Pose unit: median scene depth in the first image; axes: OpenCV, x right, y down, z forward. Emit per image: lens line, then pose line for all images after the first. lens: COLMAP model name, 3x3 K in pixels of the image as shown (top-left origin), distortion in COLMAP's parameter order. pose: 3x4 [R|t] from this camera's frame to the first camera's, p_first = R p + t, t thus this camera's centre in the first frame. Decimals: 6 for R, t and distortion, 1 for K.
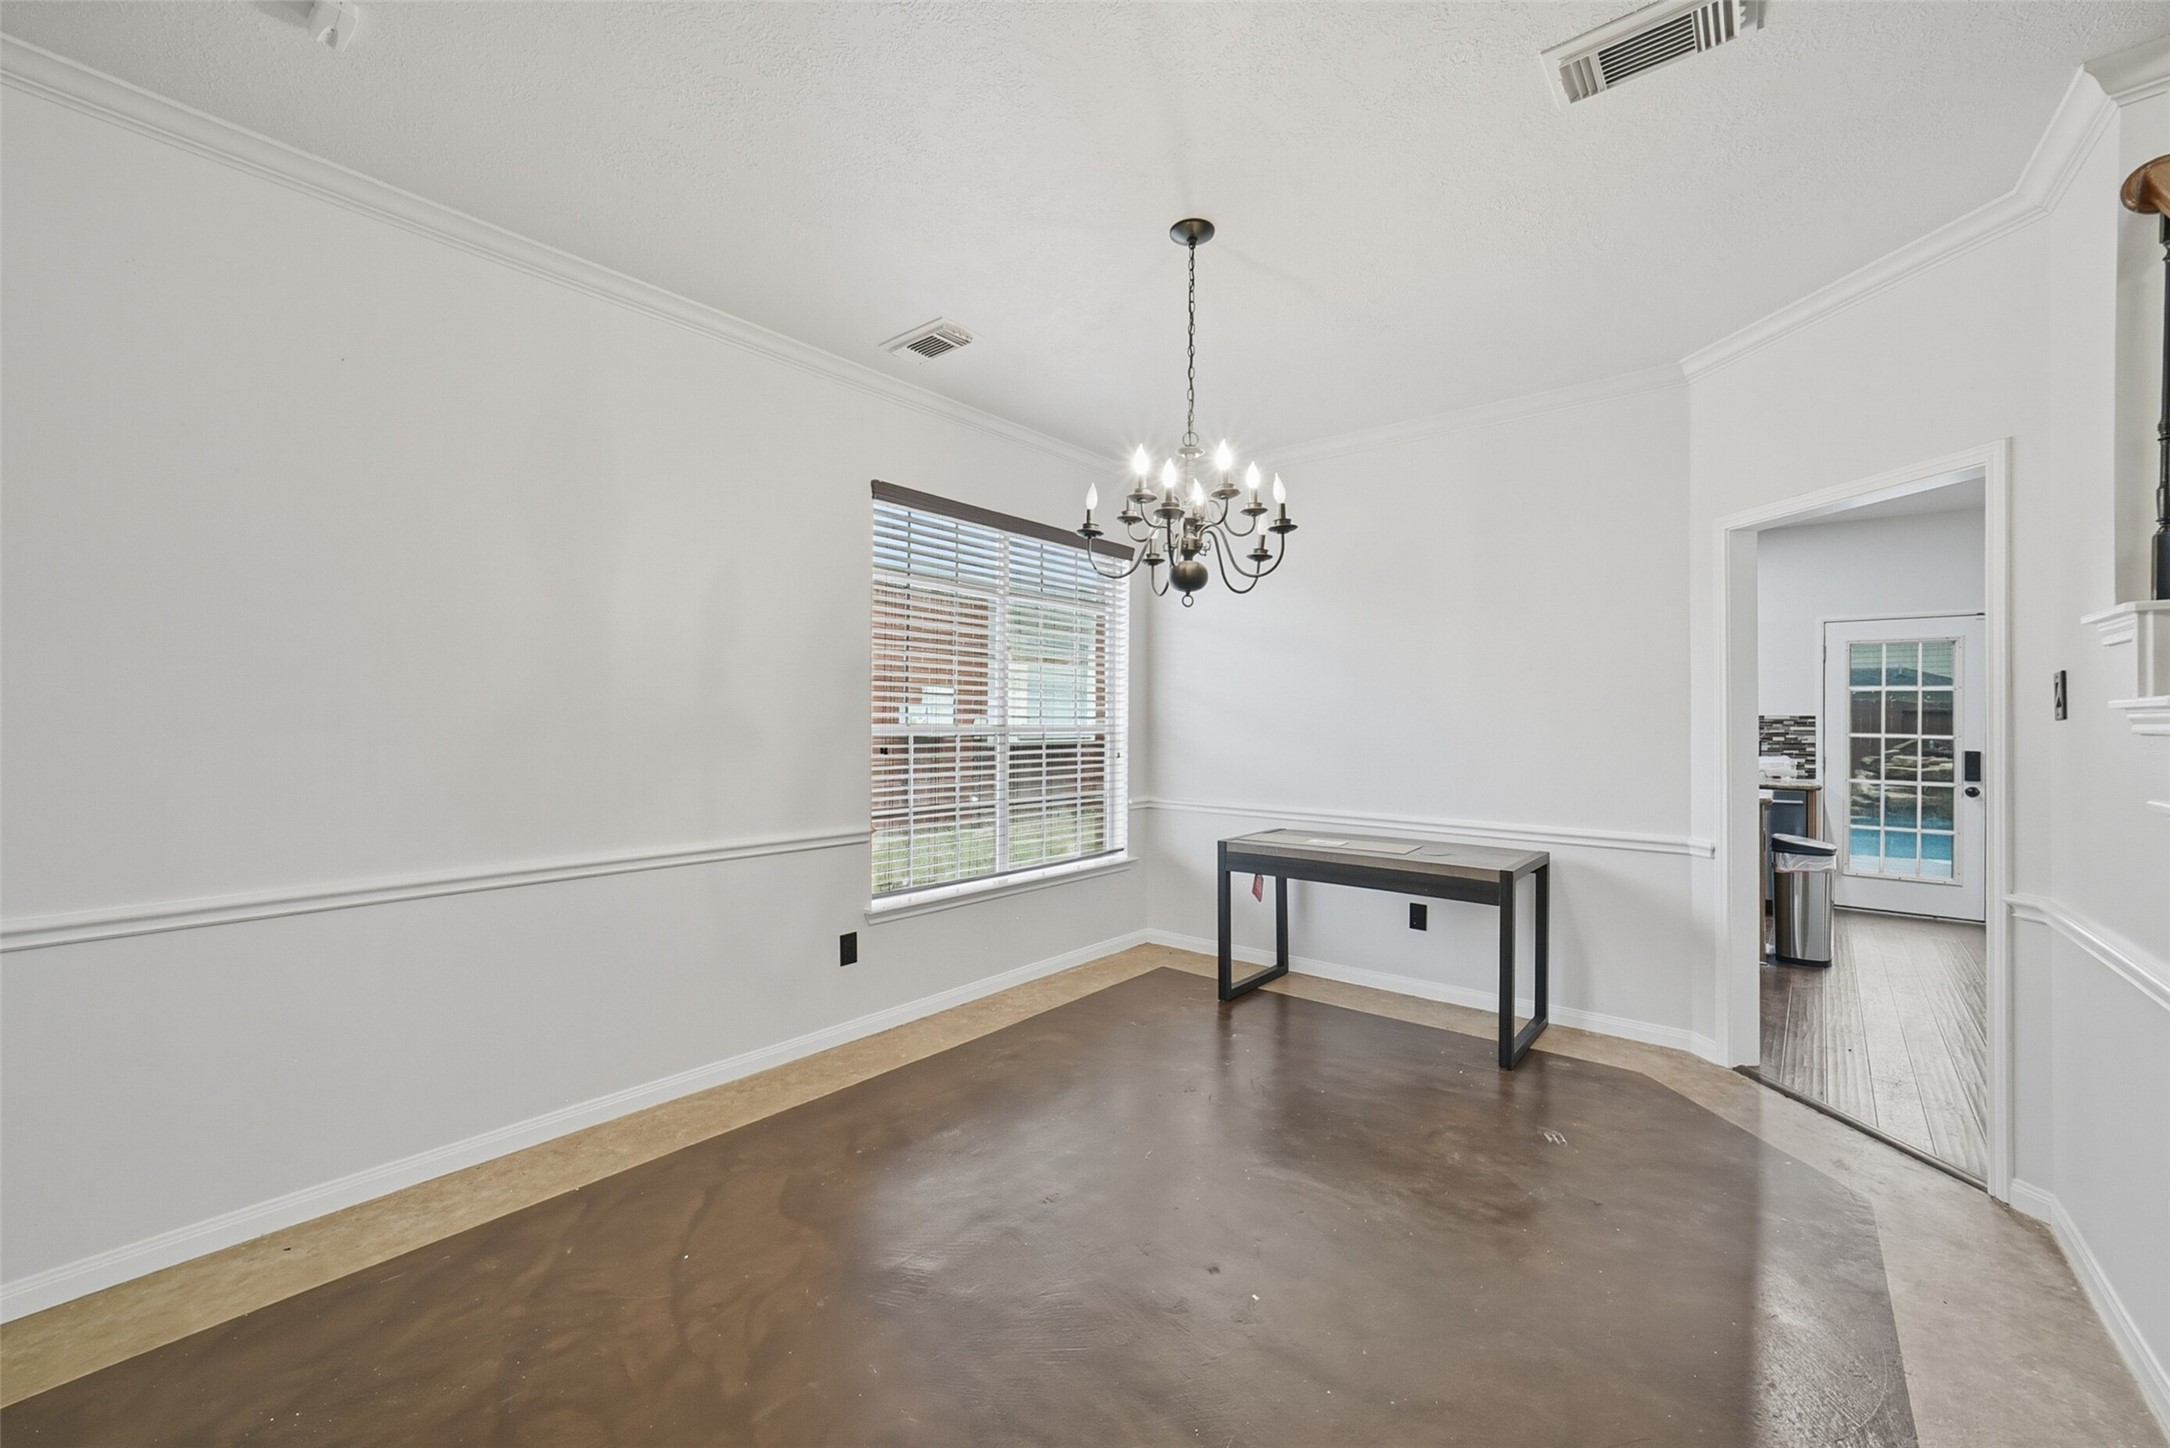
lens RADIAL K [[853.9, 0, 1088.3], [0, 853.9, 712.9], [0, 0, 1]] dist [-0.012553, 0.004244]
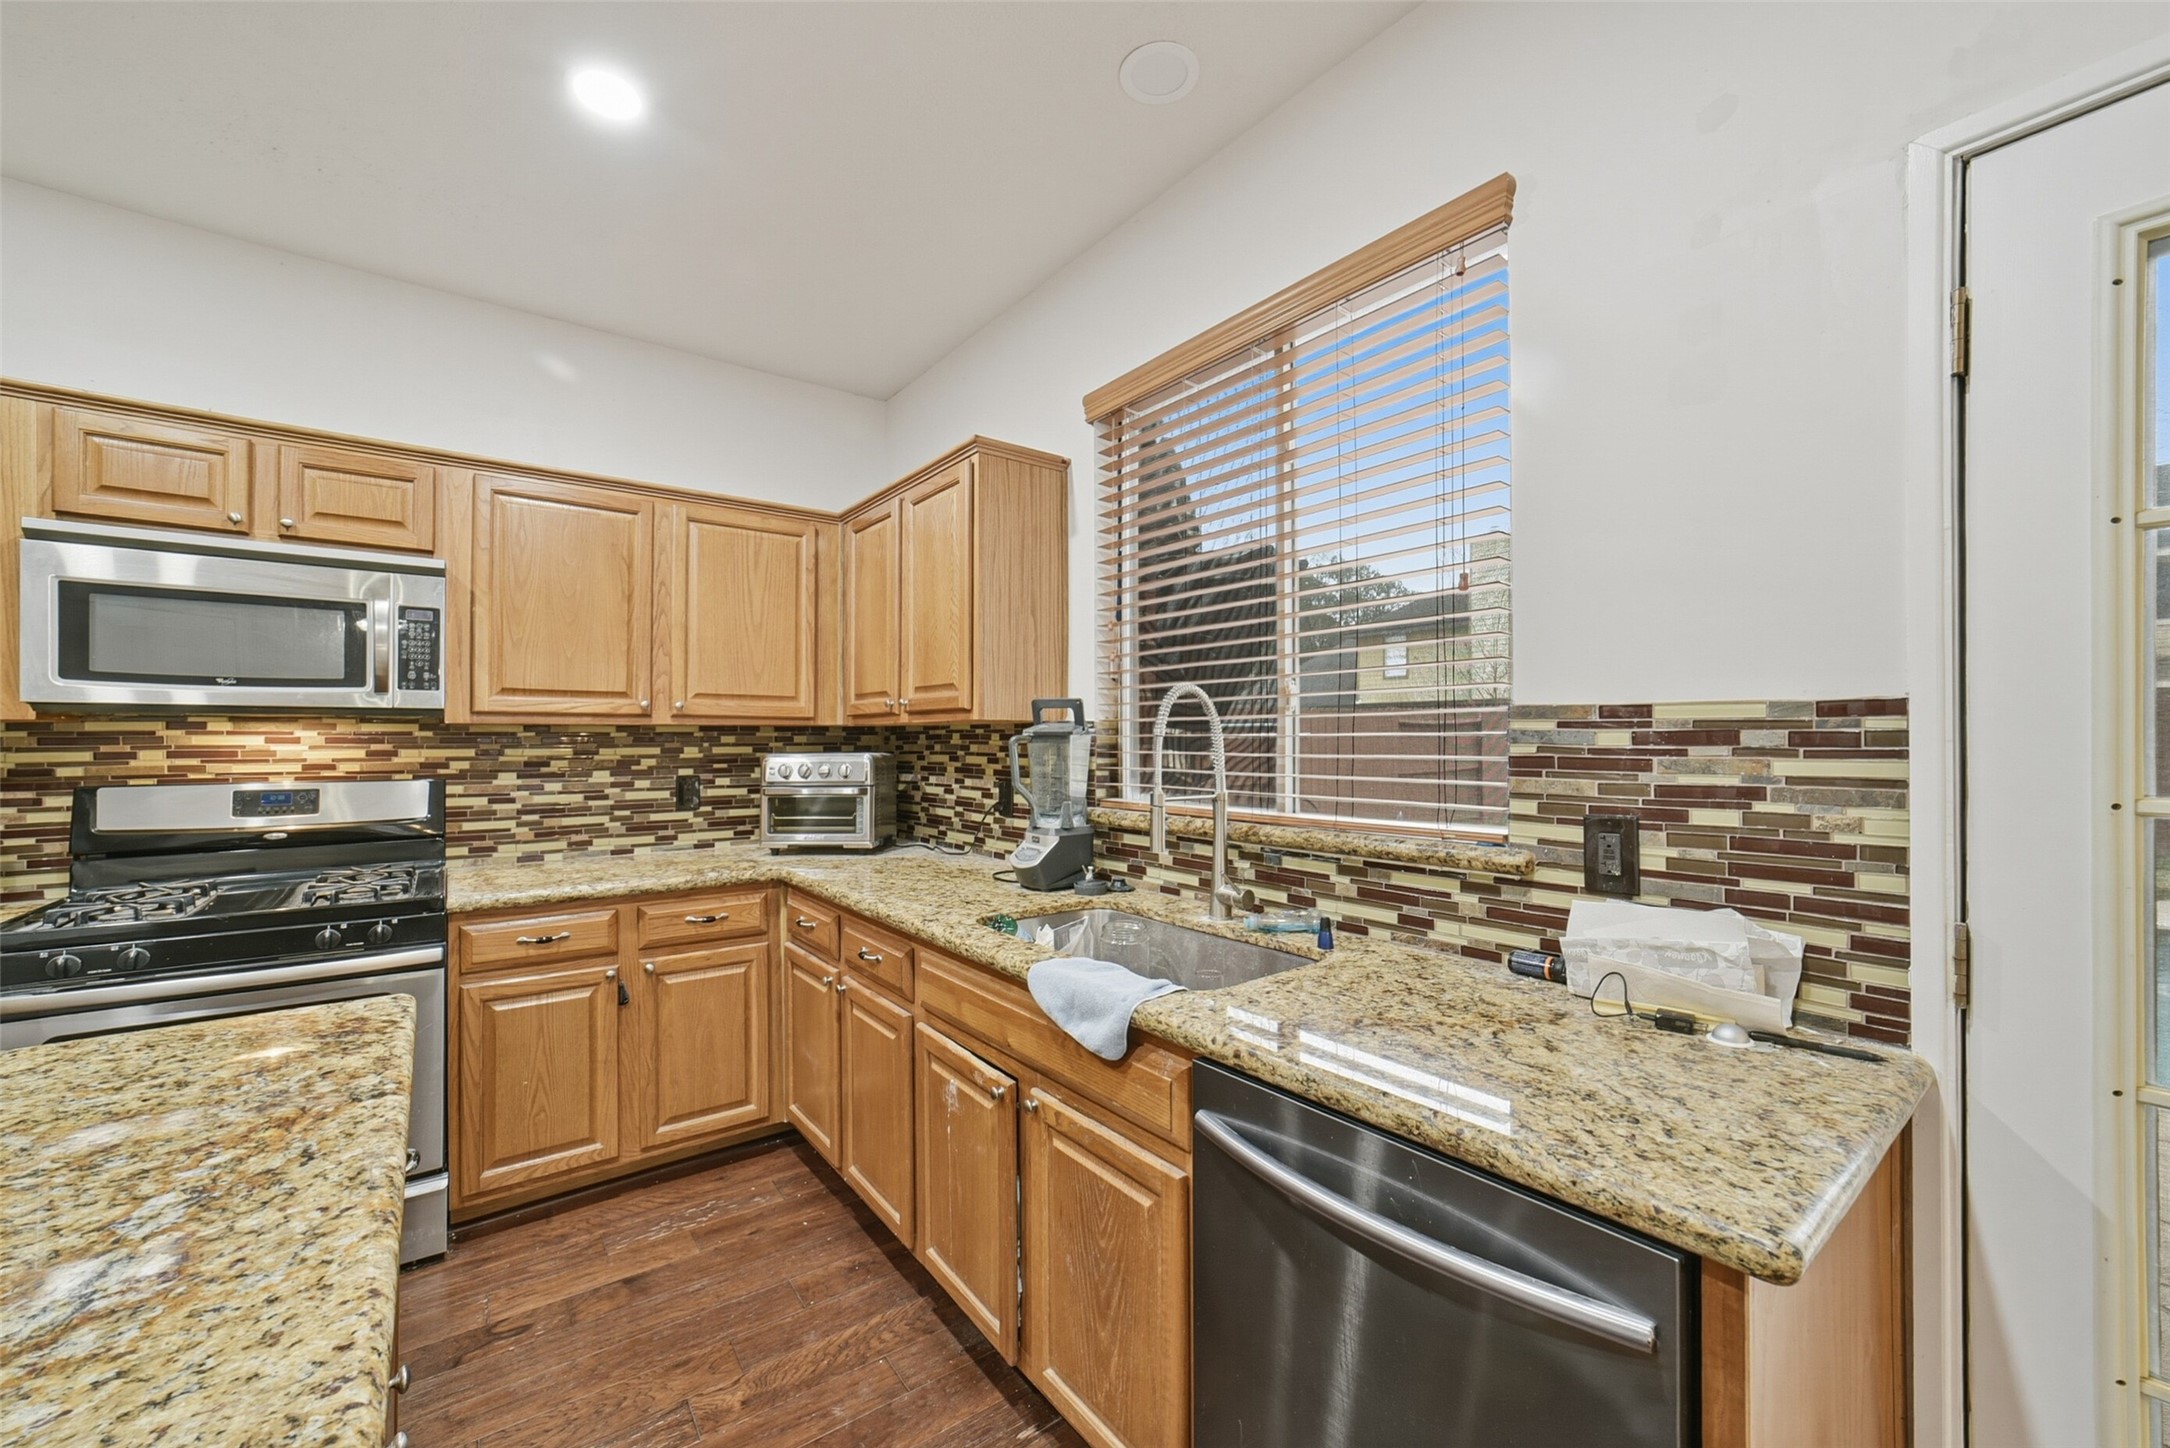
lens RADIAL K [[853.9, 0, 1089.8], [0, 853.9, 737.8], [0, 0, 1]] dist [-0.012553, 0.004244]
pose [[0.972367, -0.009405, -0.233269, 0.726588], [0.010011, 0.999949, 0.001413, 0.010075], [0.233244, -0.003709, 0.972411, 0.780952]]
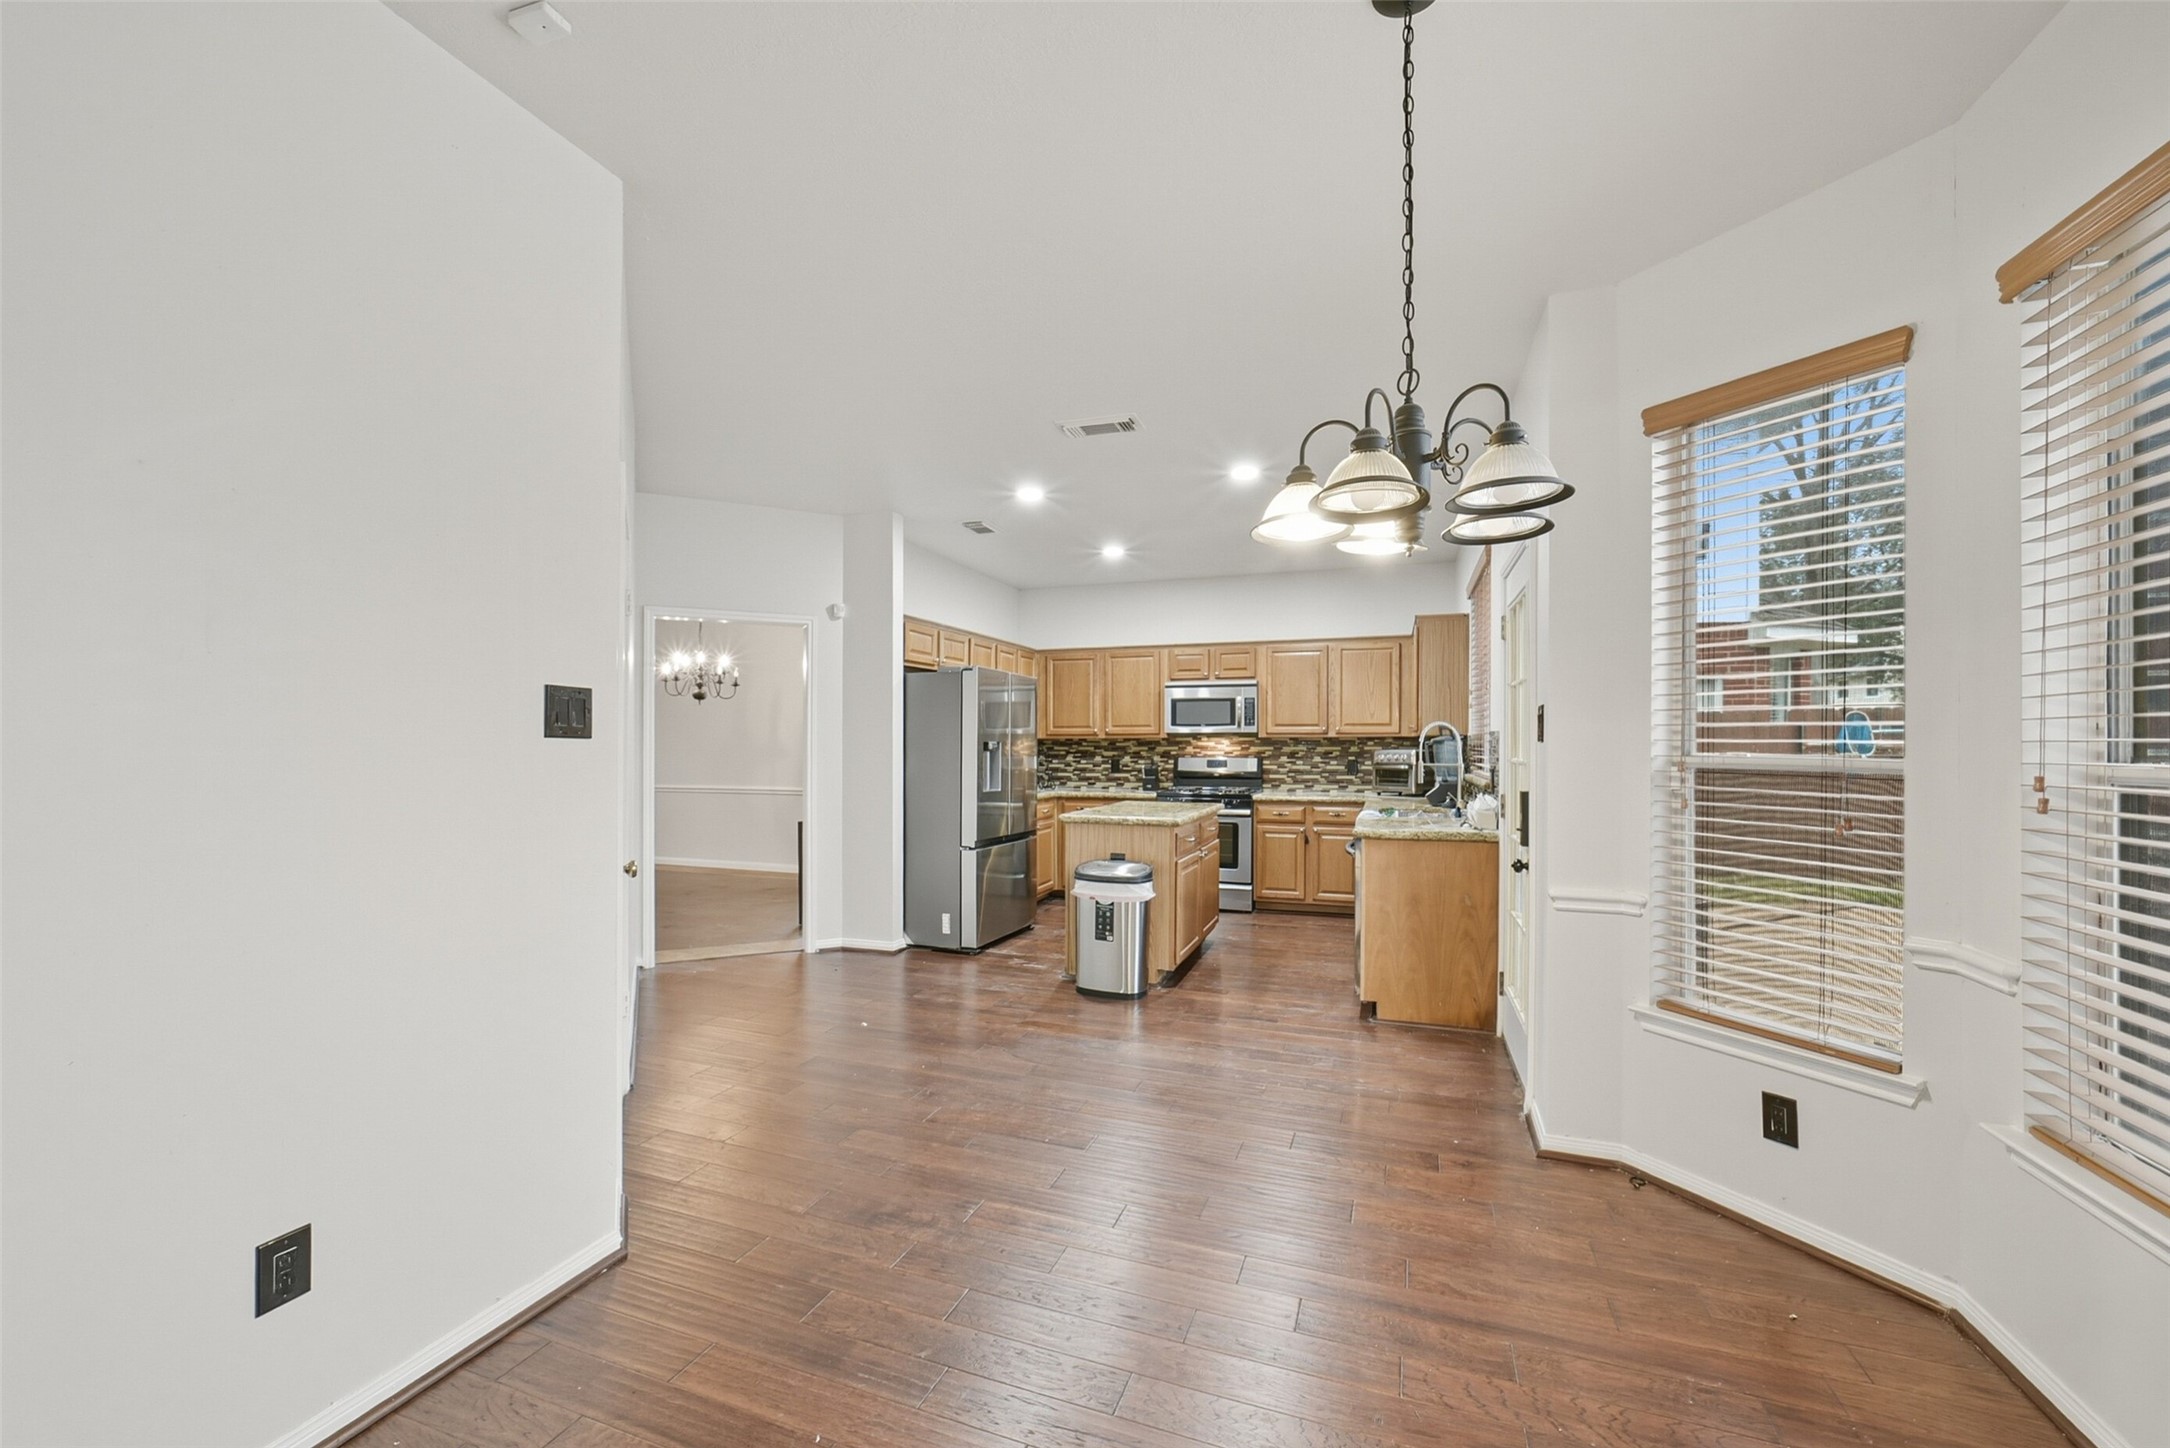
lens RADIAL K [[853.9, 0, 1088.7], [0, 853.9, 750.1], [0, 0, 1]] dist [-0.012553, 0.004244]
pose [[0.335021, -0.001984, -0.942208, 1.059918], [0.007300, 0.999973, 0.000490, 0.012992], [0.942182, -0.007042, 0.335027, 0.629255]]
